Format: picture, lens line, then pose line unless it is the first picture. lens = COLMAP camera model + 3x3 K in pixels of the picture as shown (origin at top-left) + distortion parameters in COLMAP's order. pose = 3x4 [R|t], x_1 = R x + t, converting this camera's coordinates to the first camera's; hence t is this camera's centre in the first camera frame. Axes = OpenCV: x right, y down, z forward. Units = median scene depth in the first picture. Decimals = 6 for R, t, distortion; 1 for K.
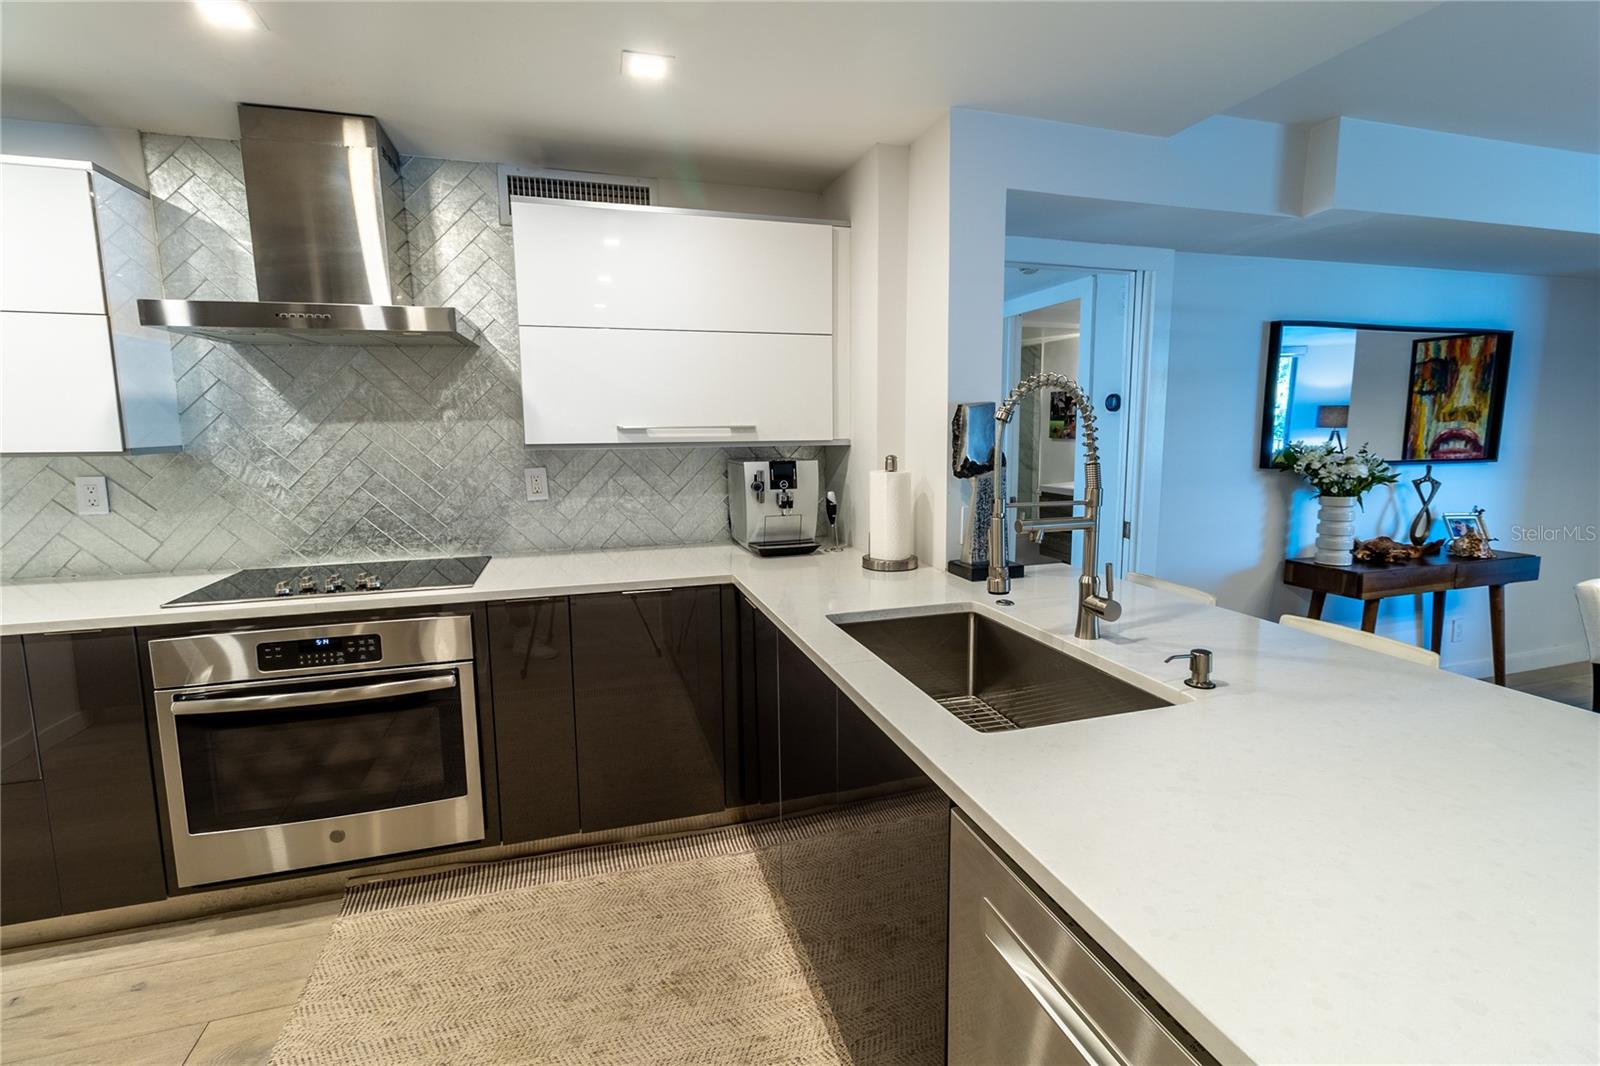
lens RADIAL K [[730.8, 0, 801.0], [0, 730.8, 523.9], [0, 0, 1]] dist [-0.000211, 0.000015]
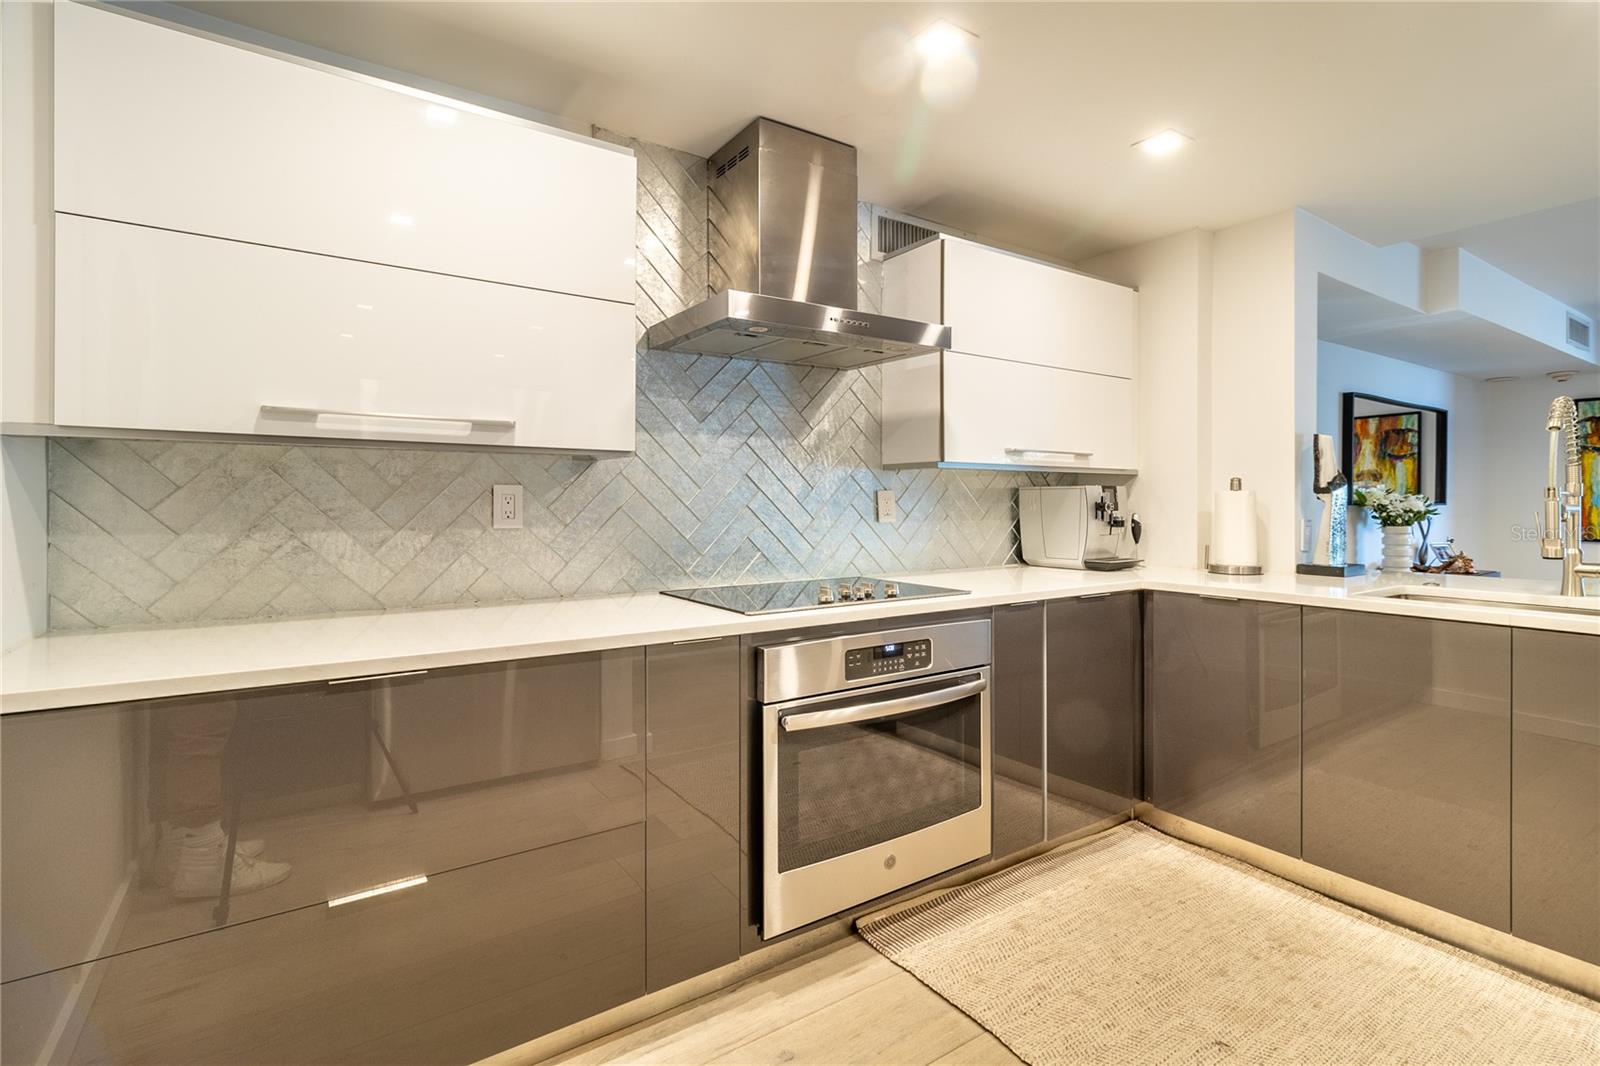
lens RADIAL K [[730.8, 0, 786.1], [0, 730.8, 513.2], [0, 0, 1]] dist [-0.000211, 0.000015]
pose [[0.959120, 0.005157, 0.282953, -0.909125], [0.029565, 0.992537, -0.118306, 0.081585], [-0.281451, 0.121835, 0.951810, 0.085323]]
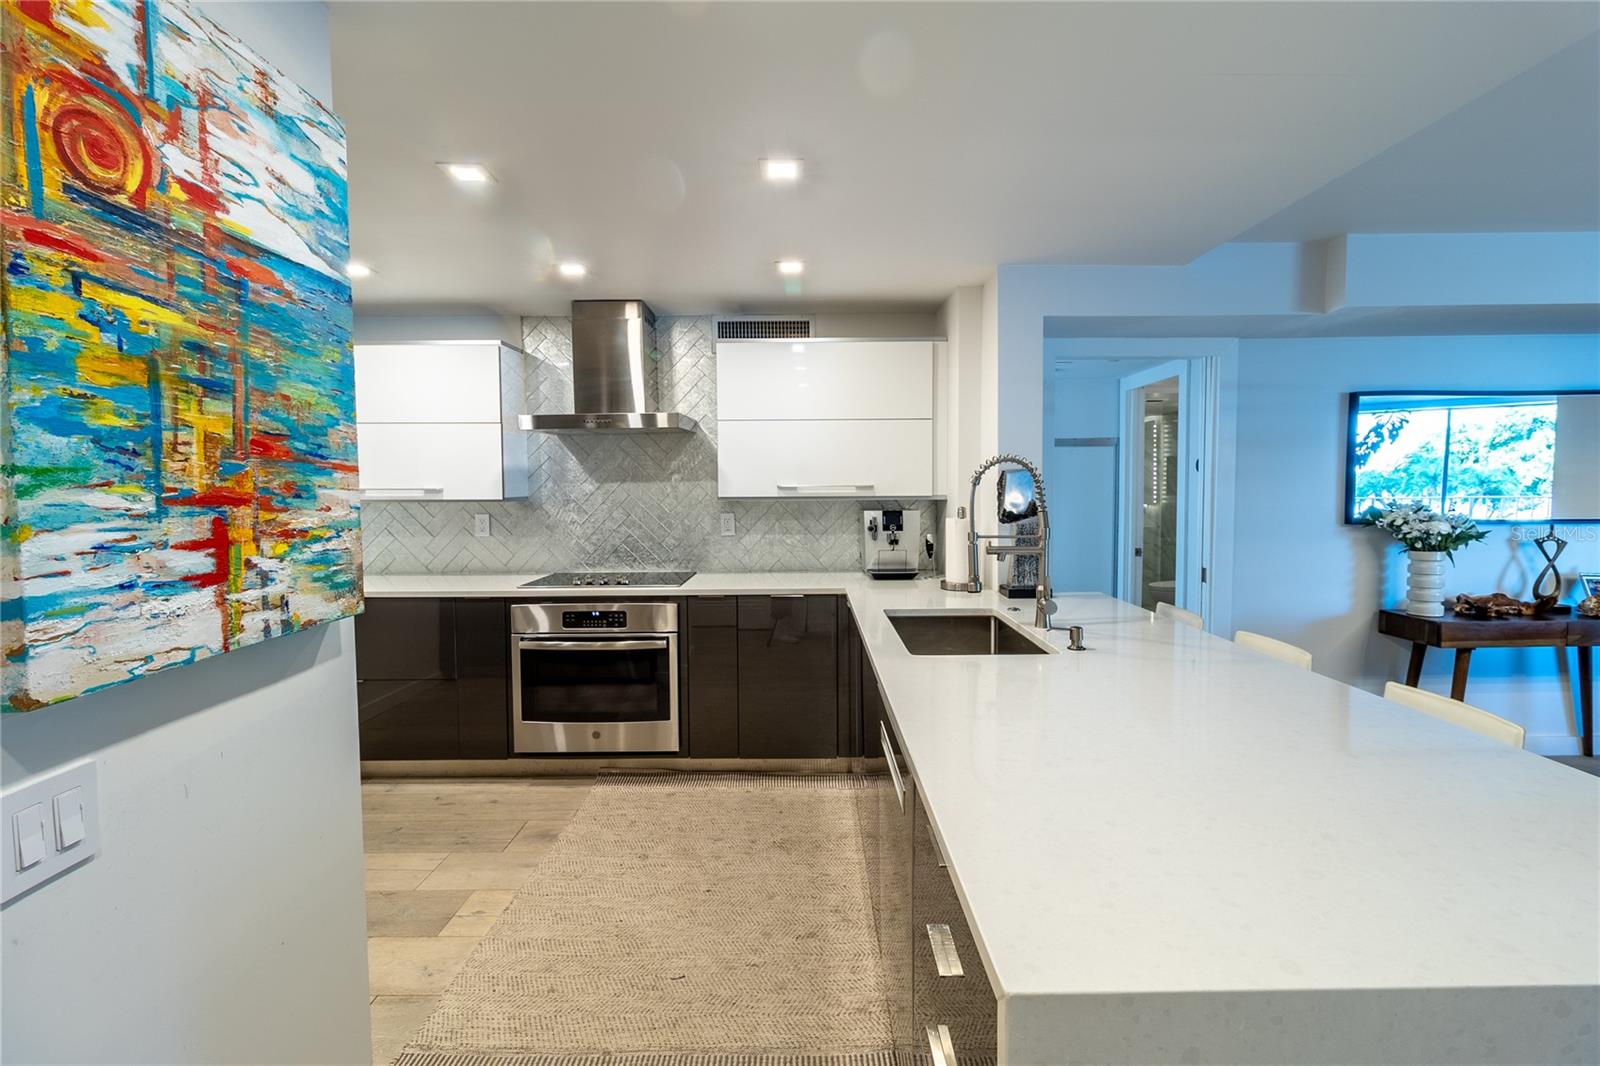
lens RADIAL K [[730.8, 0, 795.0], [0, 730.8, 524.9], [0, 0, 1]] dist [-0.000211, 0.000015]
pose [[0.951885, 0.018523, -0.305897, 0.245116], [-0.041426, 0.996787, -0.068552, 0.047168], [0.303644, 0.077926, 0.949594, -0.397829]]
